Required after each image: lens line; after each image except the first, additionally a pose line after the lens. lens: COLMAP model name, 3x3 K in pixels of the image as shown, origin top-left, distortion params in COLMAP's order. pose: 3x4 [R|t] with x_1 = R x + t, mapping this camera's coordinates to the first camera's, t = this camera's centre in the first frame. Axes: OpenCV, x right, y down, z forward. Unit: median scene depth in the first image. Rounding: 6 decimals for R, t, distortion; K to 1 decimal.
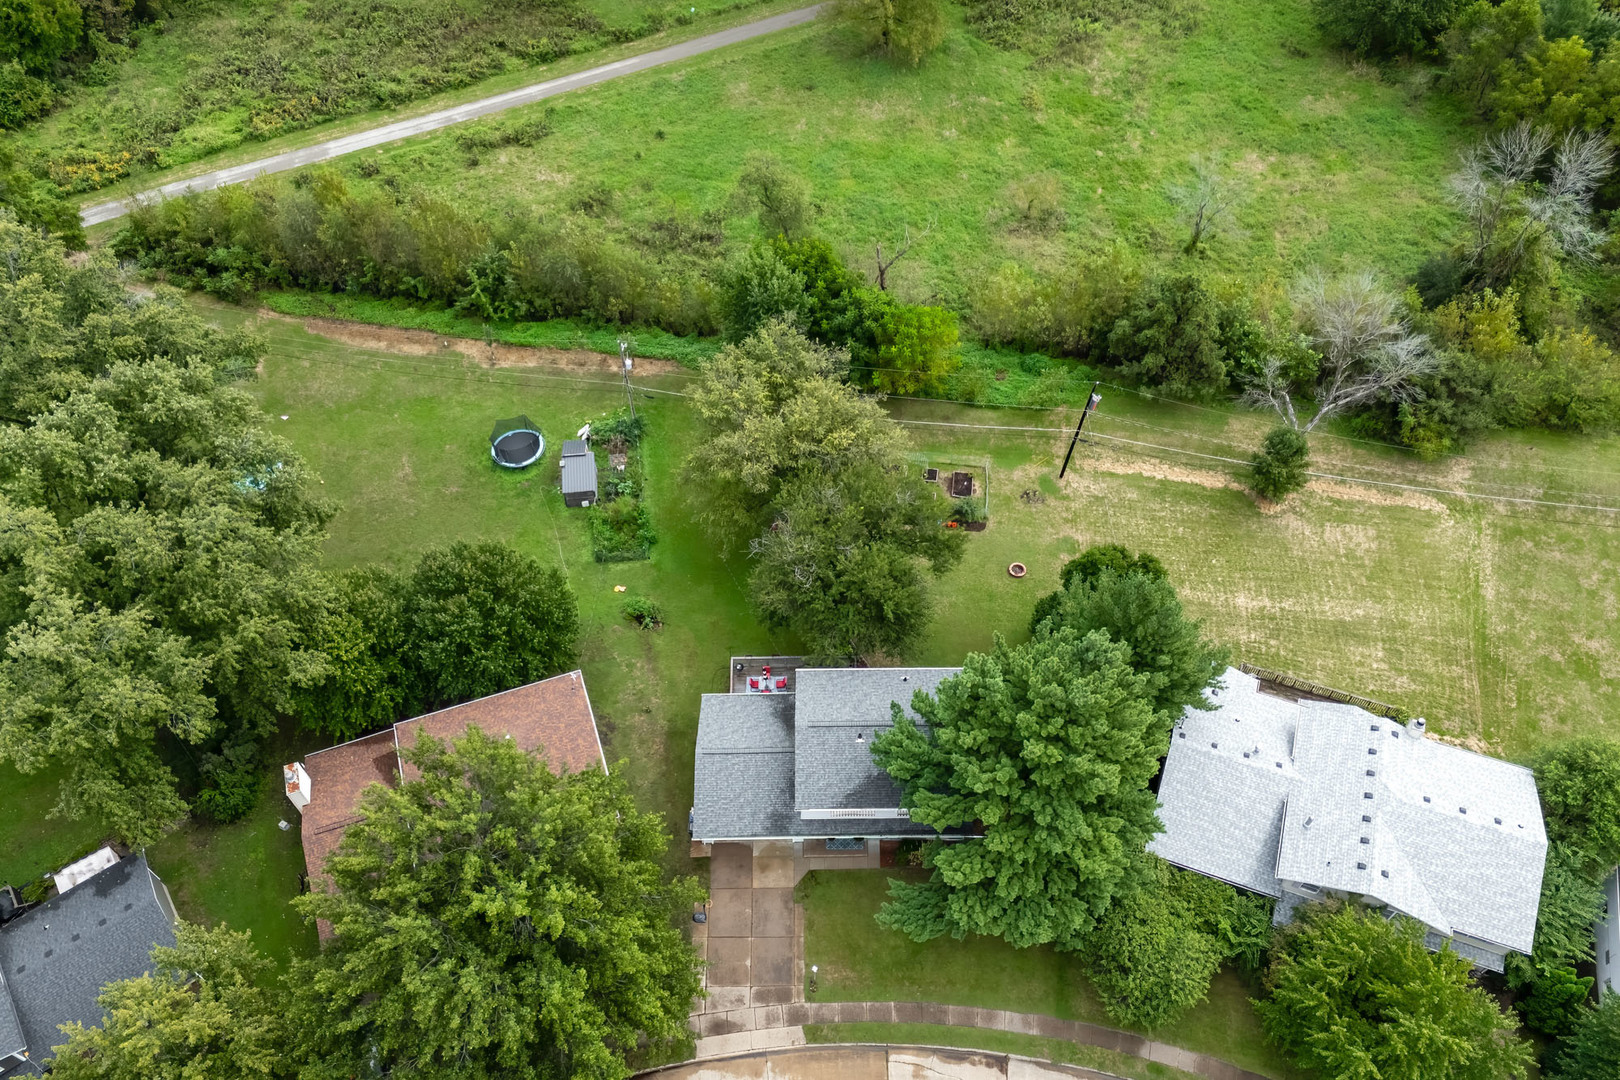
lens RADIAL K [[1131.5, 0, 822.8], [0, 1131.5, 500.0], [0, 0, 1]] dist [0.082162, -0.082376]
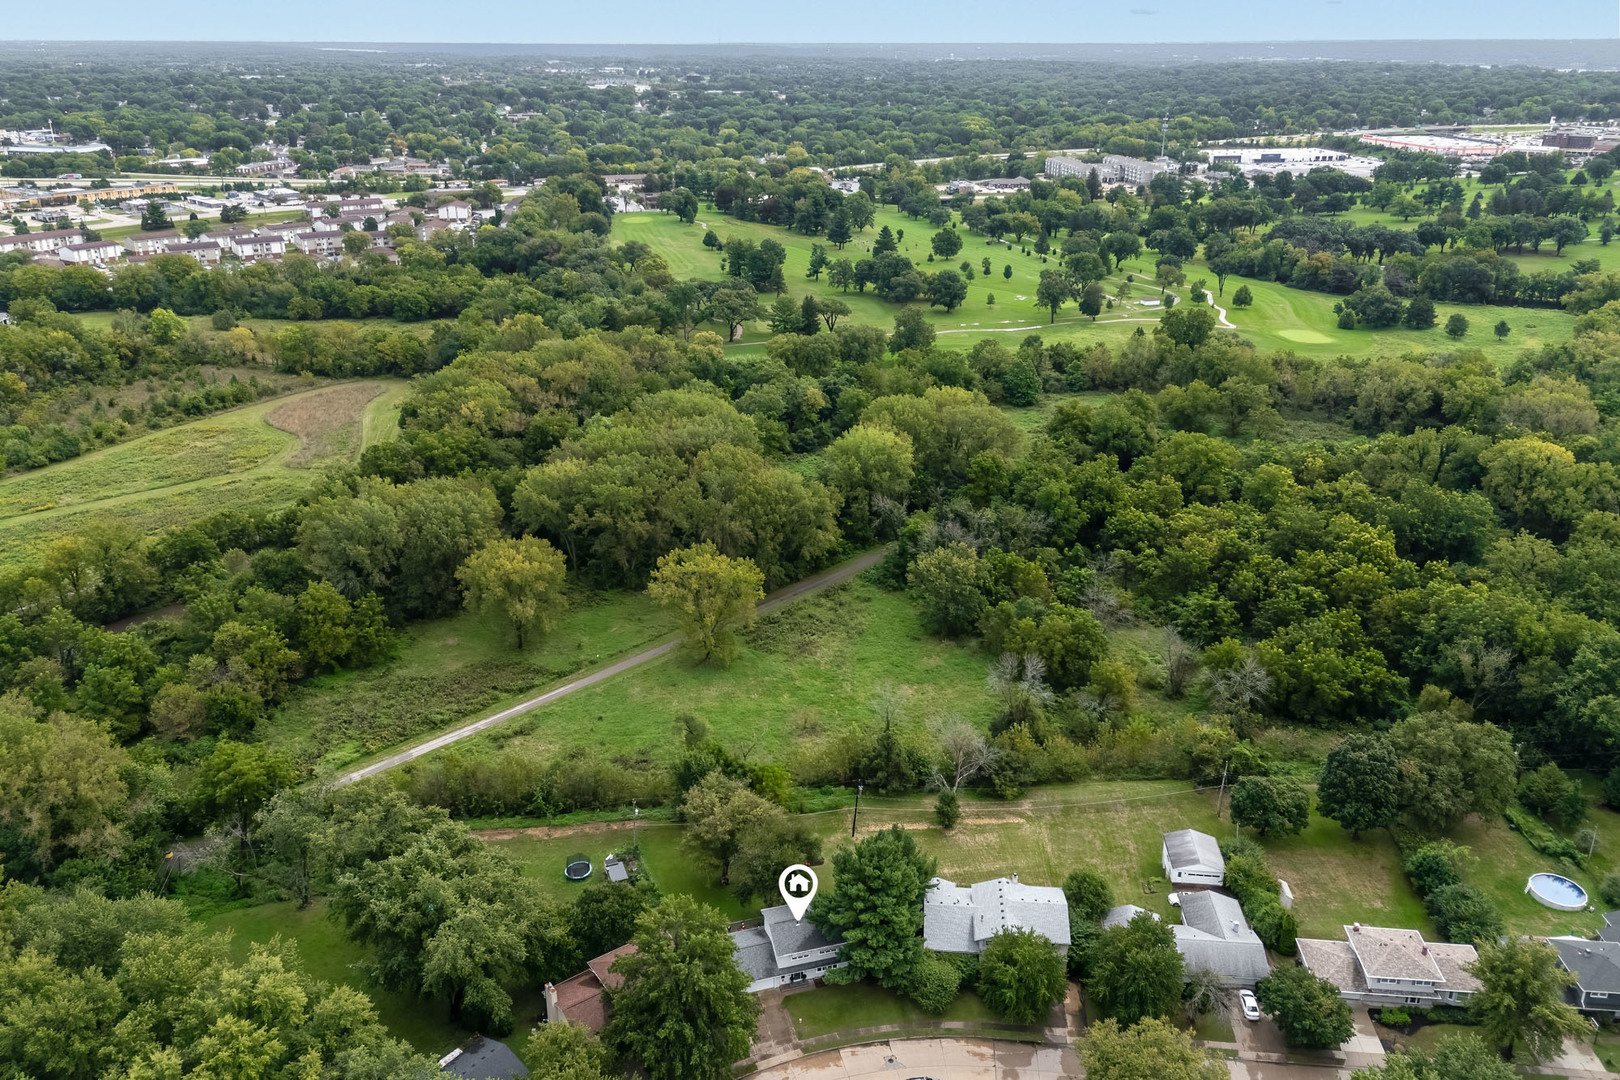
lens RADIAL K [[1131.5, 0, 822.8], [0, 1131.5, 500.0], [0, 0, 1]] dist [0.082162, -0.082376]
pose [[0.959900, -0.085034, 0.267136, -0.327876], [0.209309, 0.851294, -0.481131, 0.426963], [-0.186499, 0.517752, 0.834956, -0.983461]]
